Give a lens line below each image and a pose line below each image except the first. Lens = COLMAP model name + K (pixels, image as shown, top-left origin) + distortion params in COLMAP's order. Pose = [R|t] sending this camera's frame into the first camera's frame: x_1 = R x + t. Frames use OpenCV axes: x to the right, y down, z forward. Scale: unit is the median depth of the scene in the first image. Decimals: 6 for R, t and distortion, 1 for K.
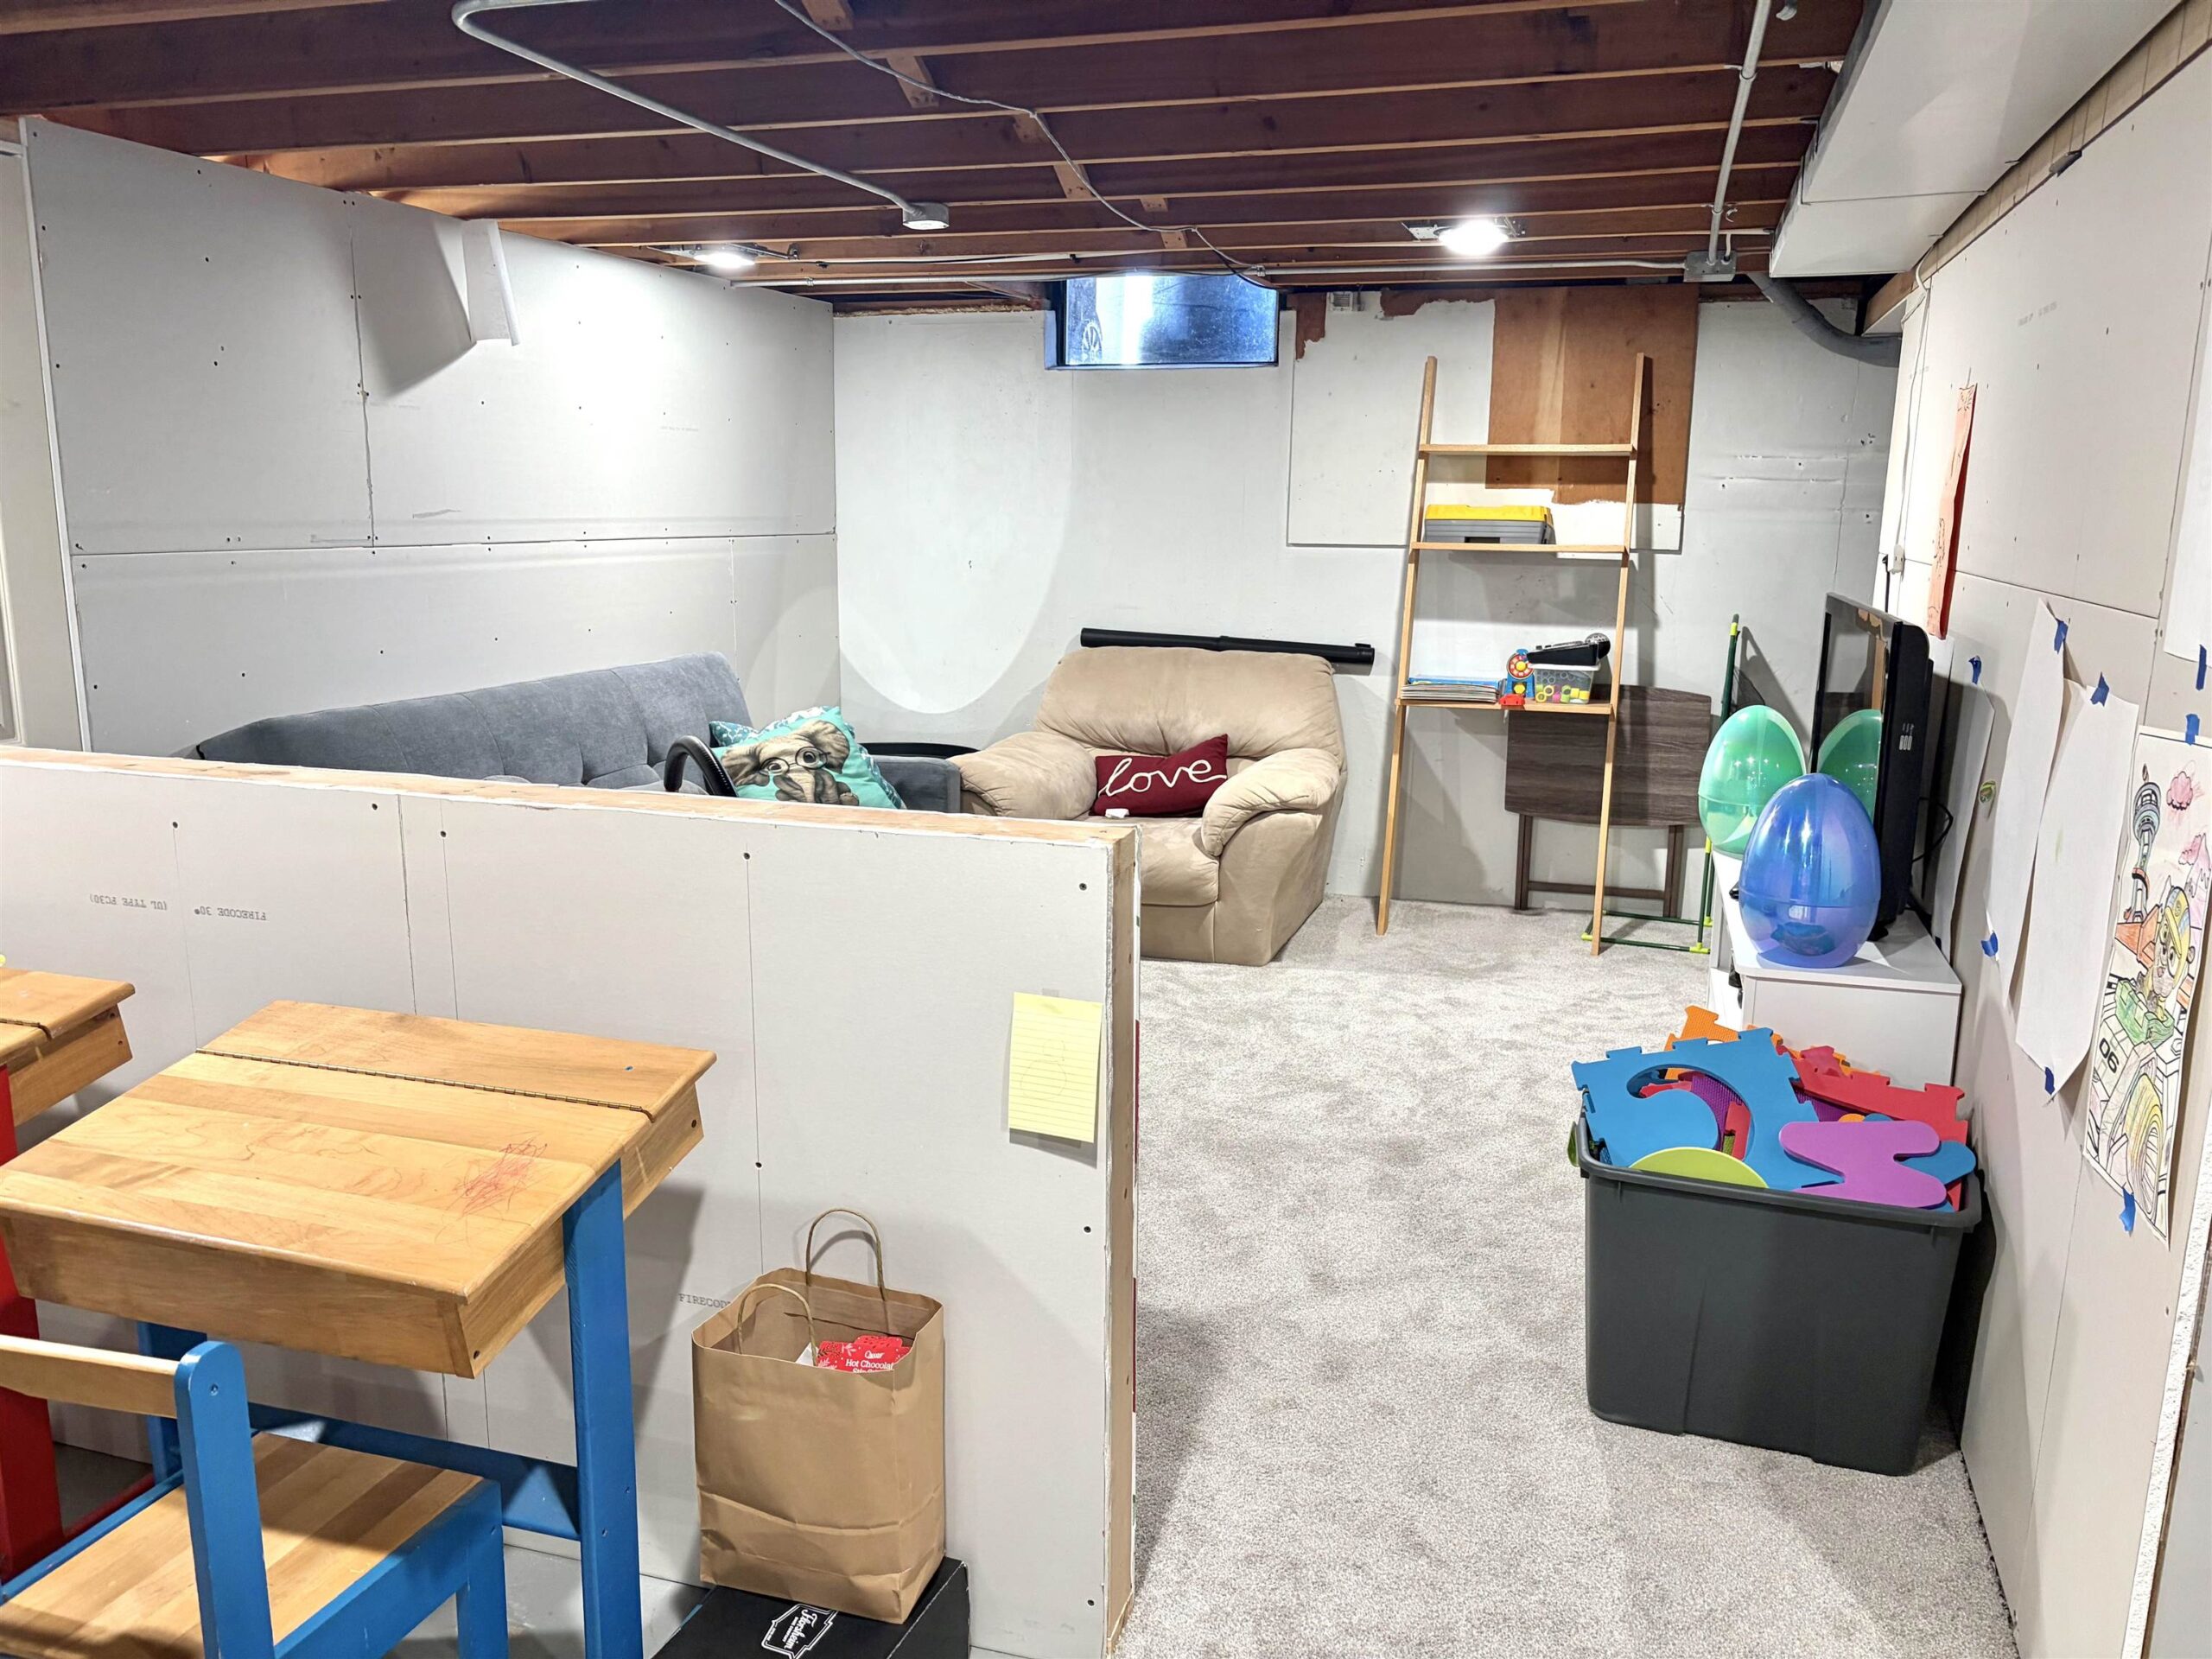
lens RADIAL K [[1670.1, 0, 1112.2], [0, 1670.1, 841.5], [0, 0, 1]] dist [0.049941, -0.050964]
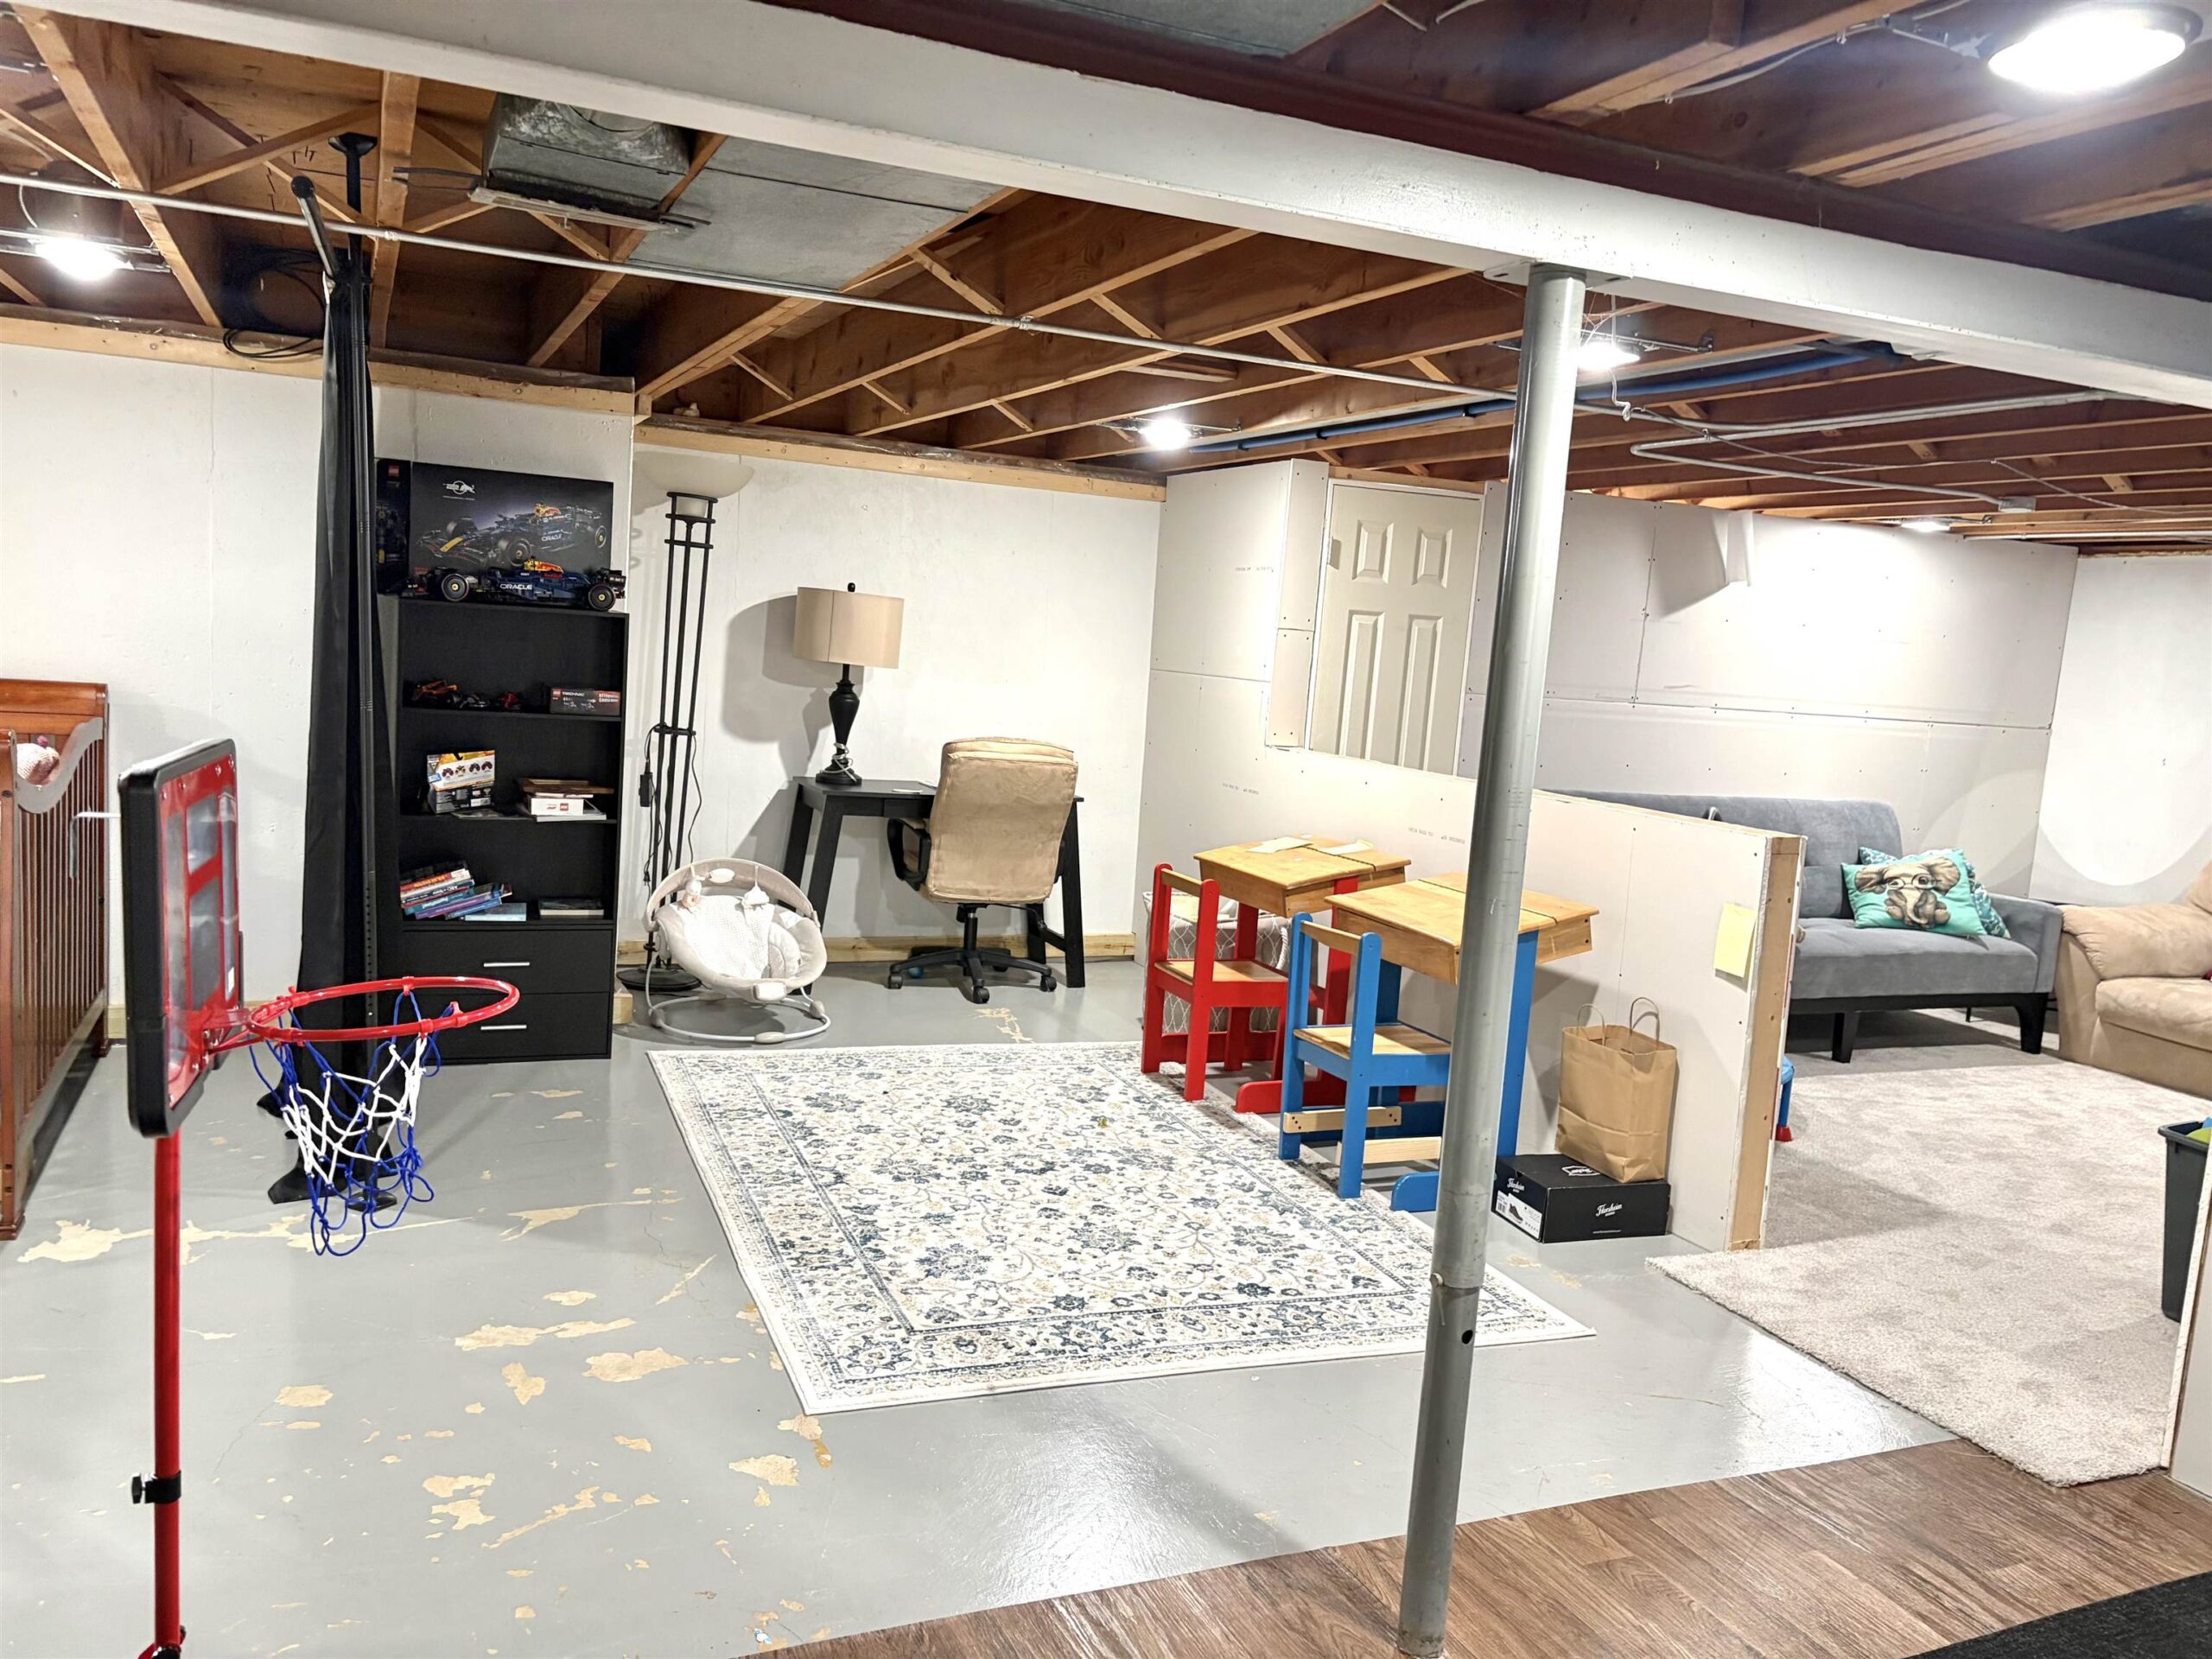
lens RADIAL K [[1670.1, 0, 1102.3], [0, 1670.1, 830.7], [0, 0, 1]] dist [0.049941, -0.050964]
pose [[0.661245, 0.124750, -0.739725, 0.382531], [-0.213530, 0.976586, -0.026181, 0.087241], [0.719138, 0.175265, 0.672400, -0.398396]]
